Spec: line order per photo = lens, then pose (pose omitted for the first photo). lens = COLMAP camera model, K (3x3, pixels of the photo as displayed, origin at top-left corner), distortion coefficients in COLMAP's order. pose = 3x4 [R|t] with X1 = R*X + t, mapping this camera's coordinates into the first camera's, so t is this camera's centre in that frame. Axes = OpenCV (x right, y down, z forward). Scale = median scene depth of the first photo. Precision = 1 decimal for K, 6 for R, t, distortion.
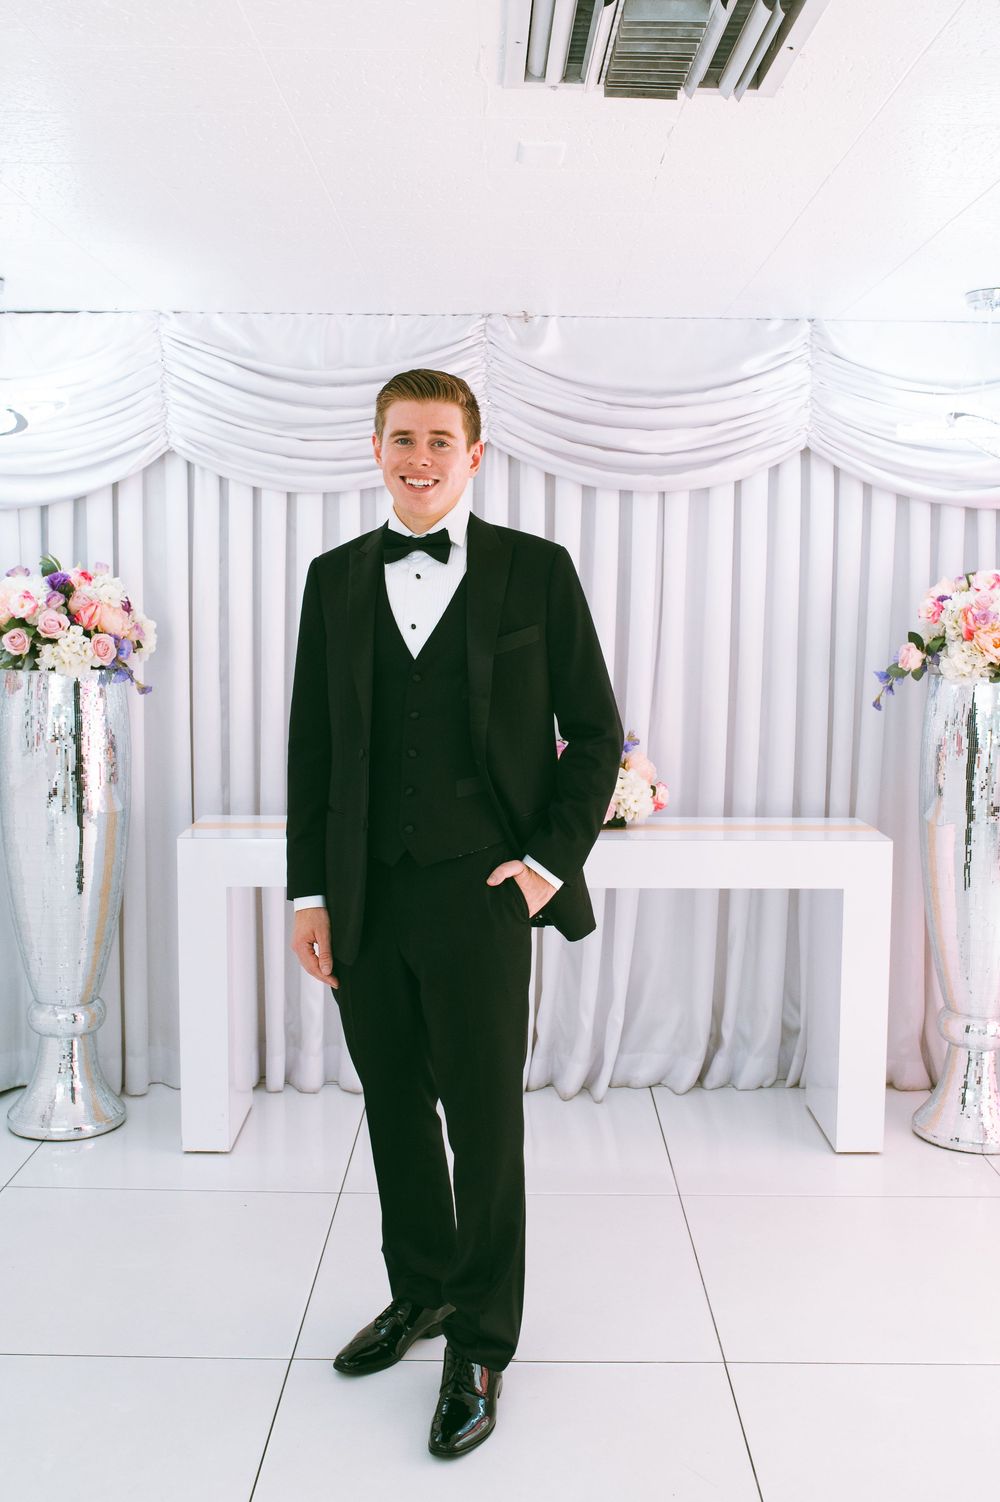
lens RADIAL K [[1638.7, 0, 489.0], [0, 1638.7, 692.1], [0, 0, 1]] dist [-0.013537, -0.004464]
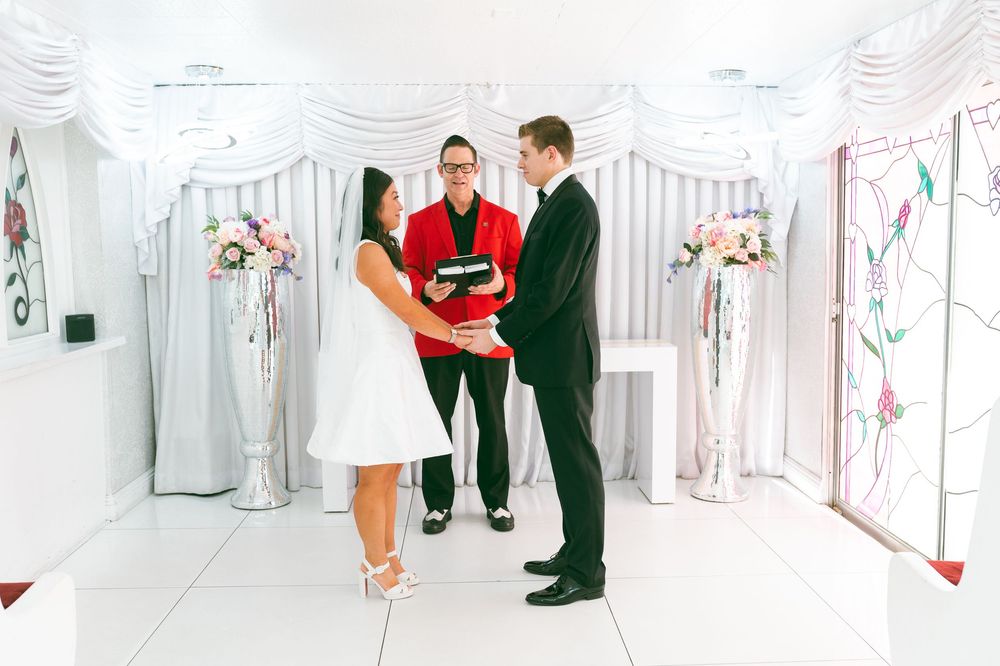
lens RADIAL K [[1091.0, 0, 501.0], [0, 1091.0, 348.6], [0, 0, 1]] dist [-0.013537, -0.004464]
pose [[0.998240, -0.020843, 0.055527, -0.041309], [0.019551, 0.999528, 0.023707, 0.054796], [-0.055995, -0.022580, 0.998176, -0.308745]]
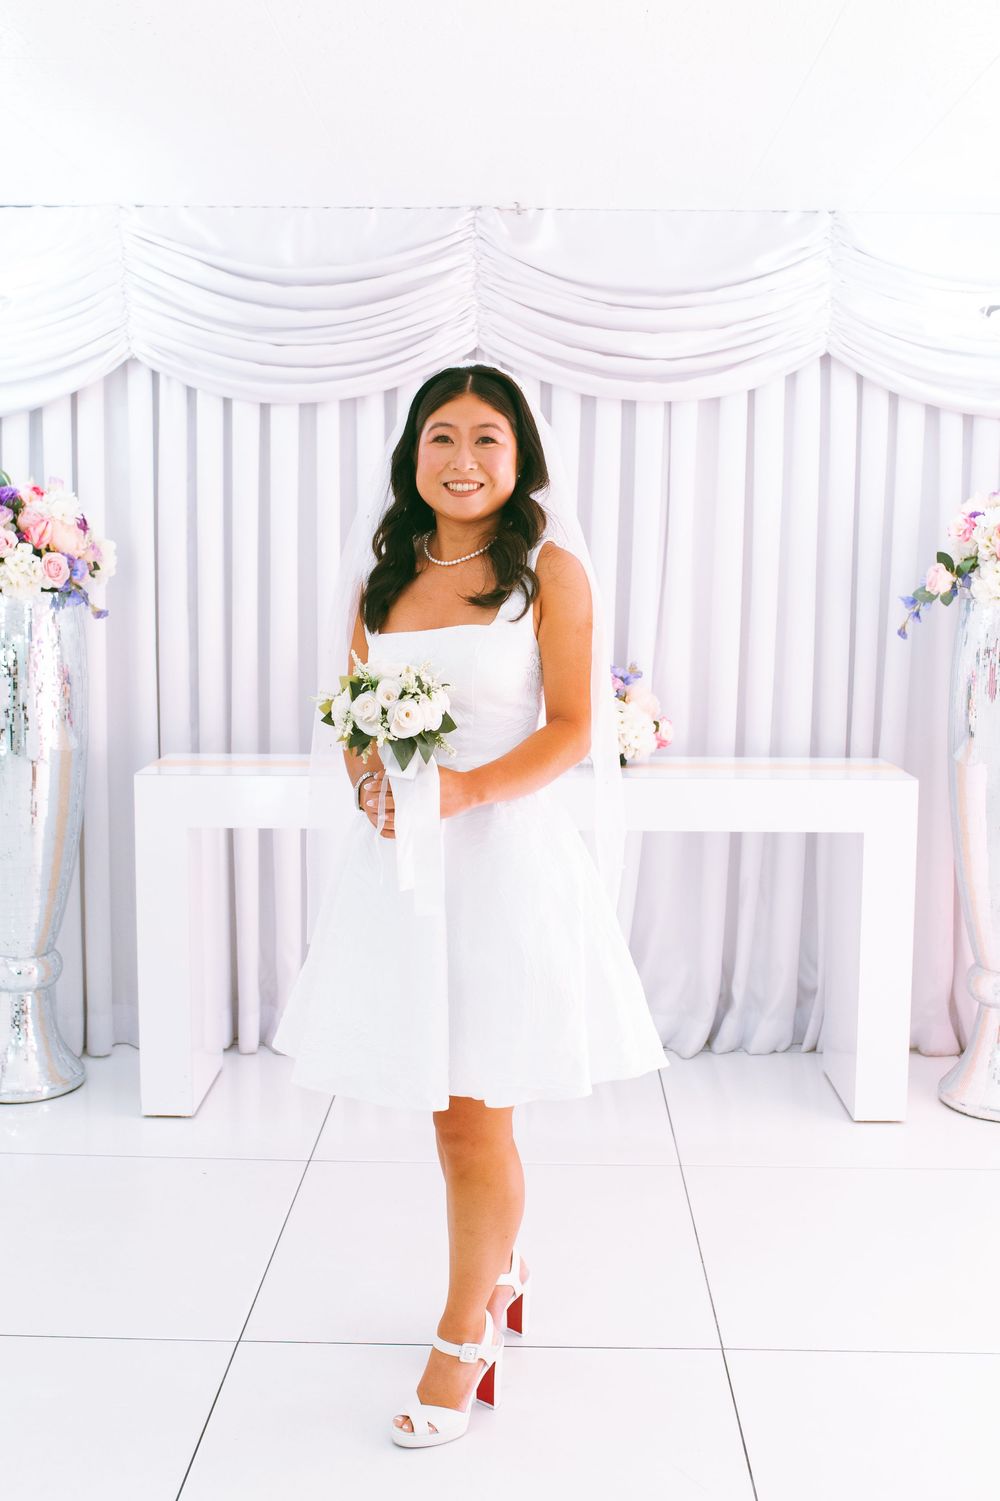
lens RADIAL K [[1633.6, 0, 499.7], [0, 1633.6, 706.6], [0, 0, 1]] dist [-0.015275, -0.002373]
pose [[0.999865, 0.001638, -0.016349, 0.027582], [-0.001365, 0.999860, 0.016654, 0.033821], [0.016374, -0.016630, 0.999728, 0.086279]]
